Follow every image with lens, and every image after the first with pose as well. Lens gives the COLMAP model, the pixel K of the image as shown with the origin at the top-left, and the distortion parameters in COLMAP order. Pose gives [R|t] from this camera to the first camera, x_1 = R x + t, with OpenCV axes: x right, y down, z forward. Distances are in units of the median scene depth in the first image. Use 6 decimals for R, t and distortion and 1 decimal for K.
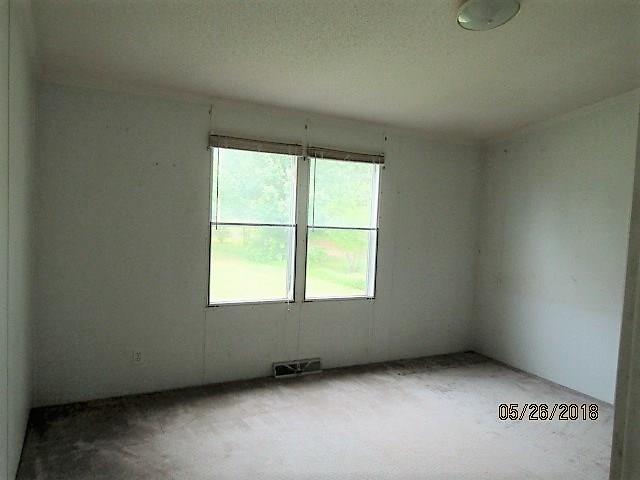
lens RADIAL K [[446.8, 0, 319.9], [0, 446.8, 231.3], [0, 0, 1]] dist [0.070875, 0.001041]
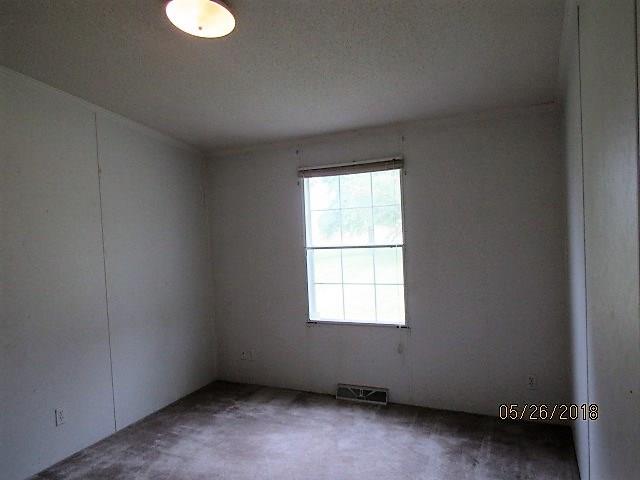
lens RADIAL K [[456.8, 0, 320.0], [0, 456.8, 240.0], [0, 0, 1]] dist [-0.002180, 0.004667]
pose [[0.616348, -0.062080, -0.785023, 0.707386], [0.036857, 0.998069, -0.049991, 0.021400], [0.786611, 0.001879, 0.617446, 0.338256]]
